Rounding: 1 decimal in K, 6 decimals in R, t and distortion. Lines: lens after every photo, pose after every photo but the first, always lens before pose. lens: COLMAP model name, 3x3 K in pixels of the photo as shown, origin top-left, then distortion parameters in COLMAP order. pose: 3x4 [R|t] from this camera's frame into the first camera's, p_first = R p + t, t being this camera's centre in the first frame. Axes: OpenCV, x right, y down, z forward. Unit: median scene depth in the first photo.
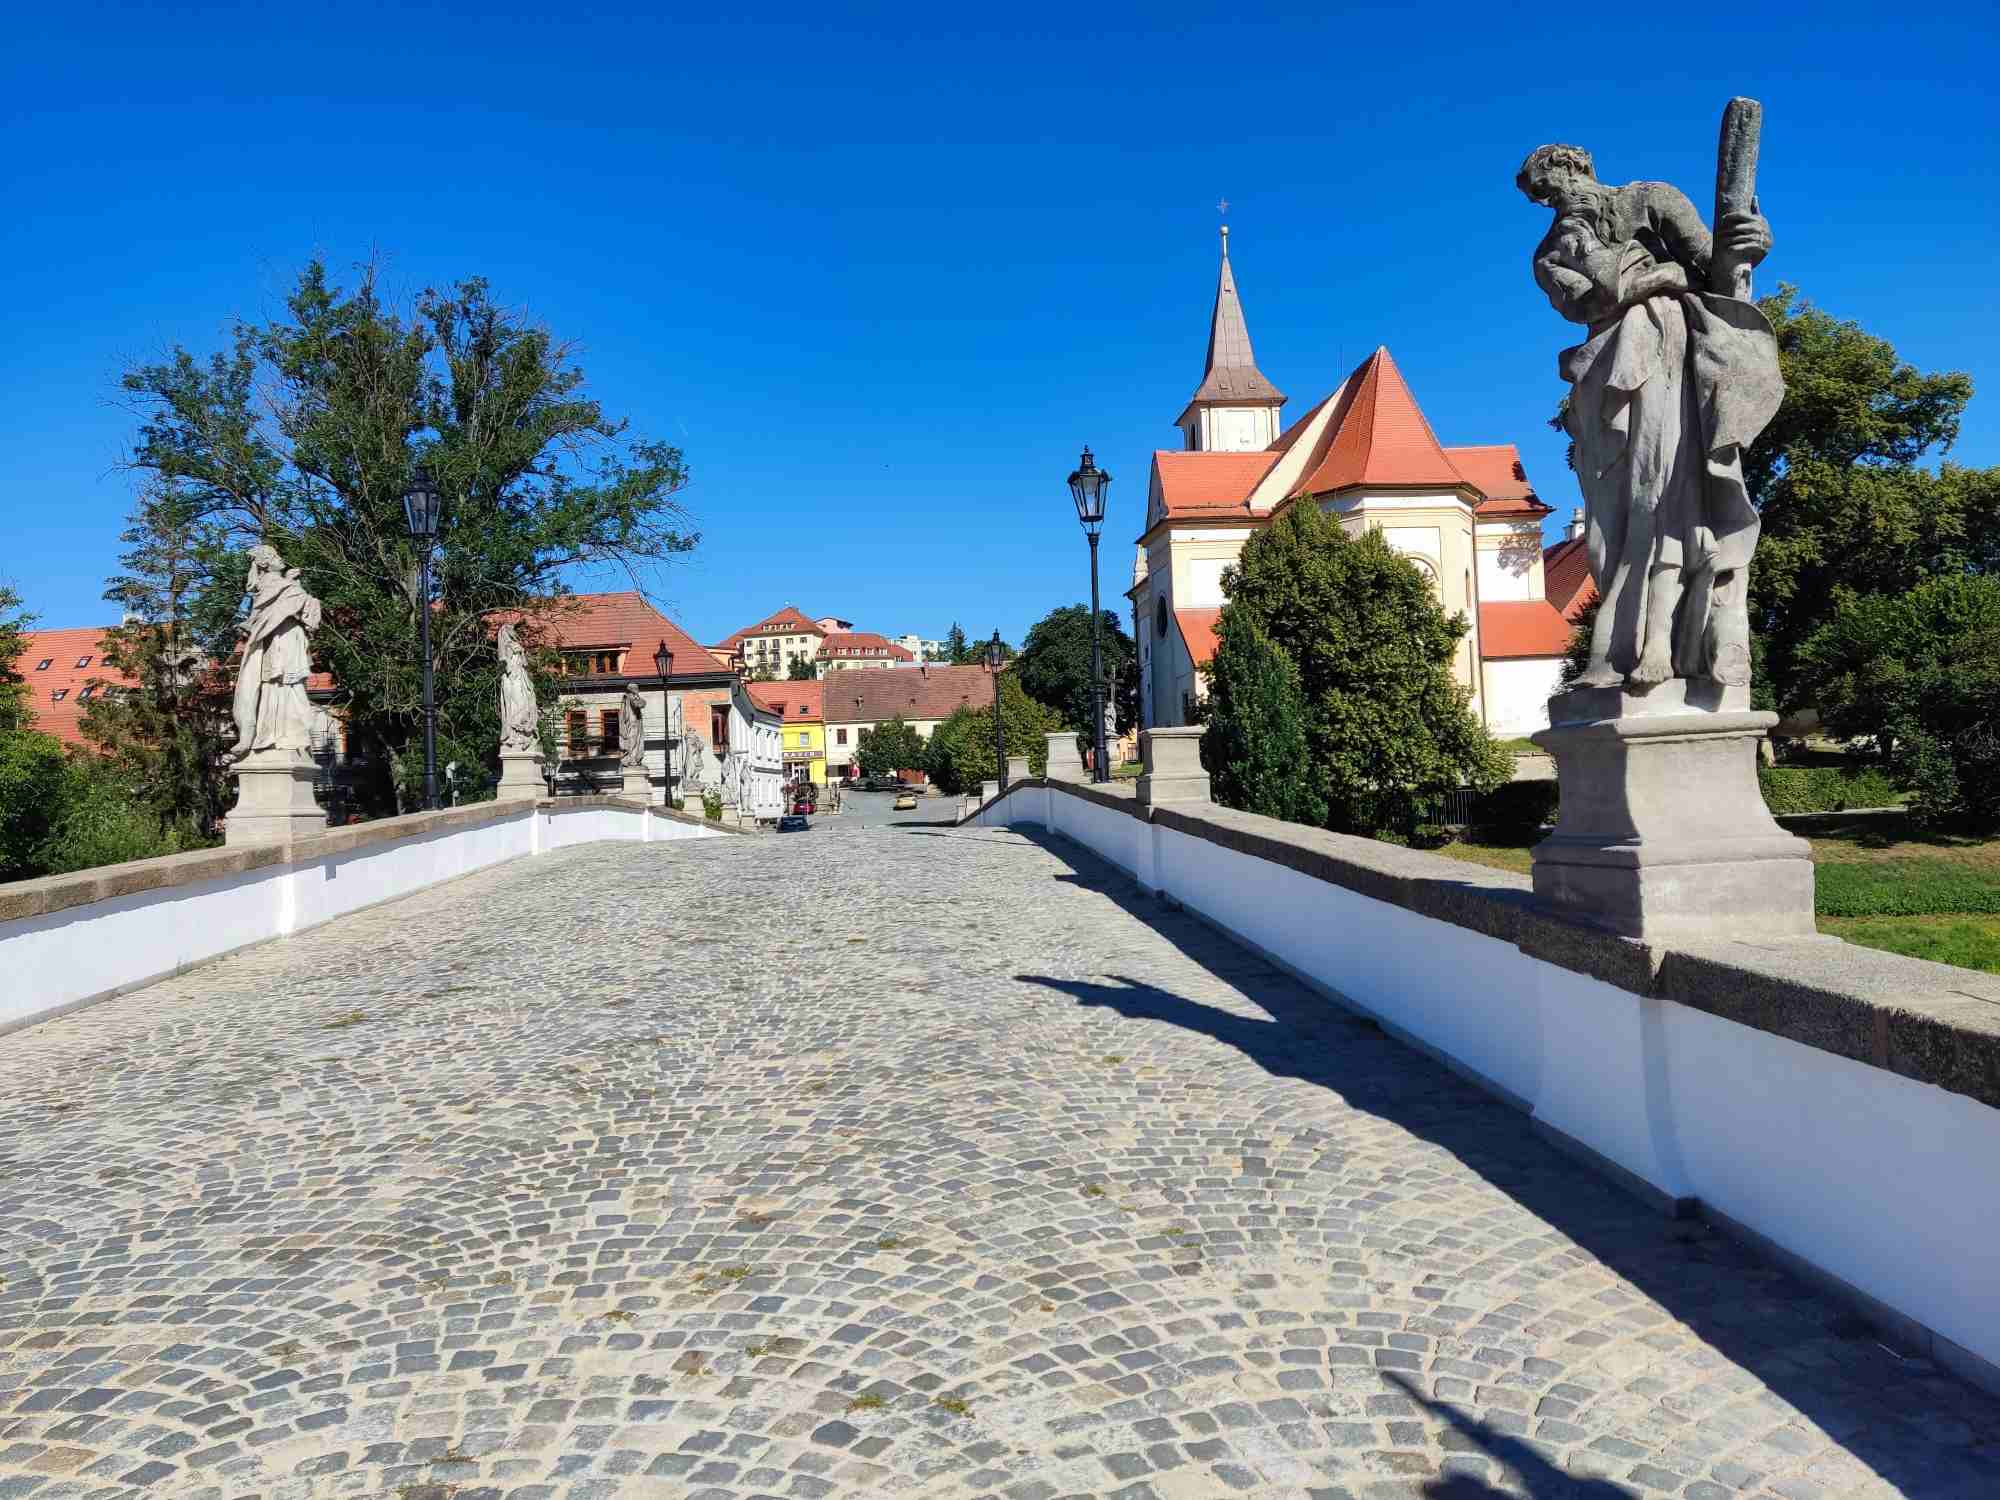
lens RADIAL K [[1424.6, 0, 973.9], [0, 1424.6, 774.6], [0, 0, 1]] dist [0.051024, -0.040170]
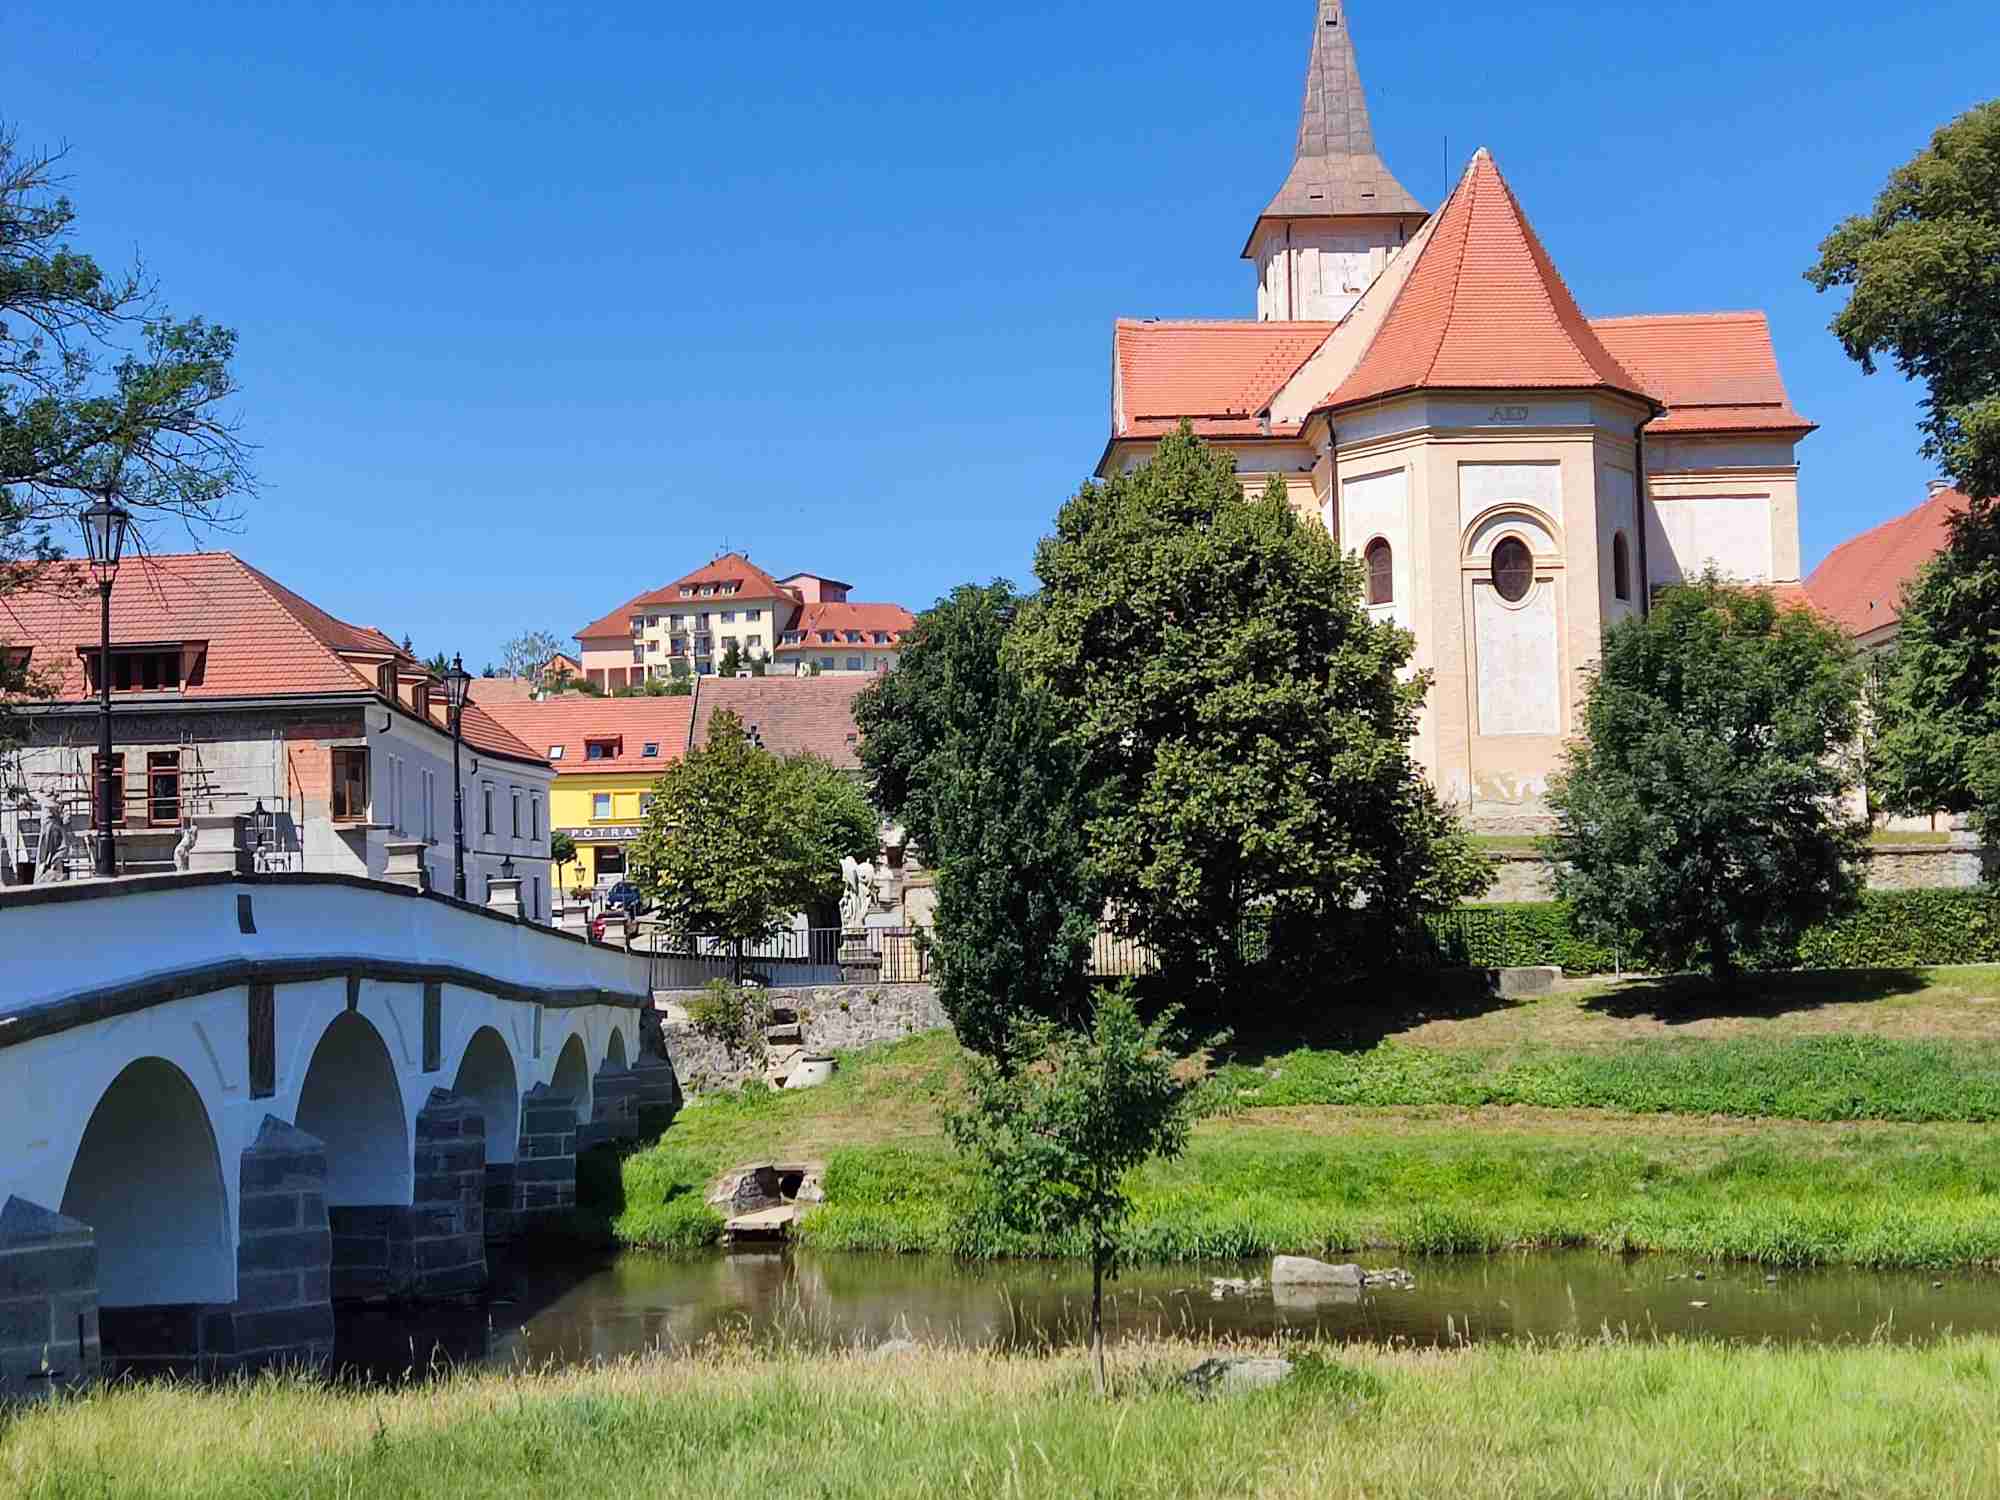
lens RADIAL K [[2795.6, 0, 1017.2], [0, 2795.6, 781.3], [0, 0, 1]] dist [0.094126, 0.000000]
pose [[0.998783, 0.014423, -0.047157, 0.235920], [-0.016021, 0.999304, -0.033687, 0.000913], [0.046638, 0.034401, 0.998319, -0.228664]]
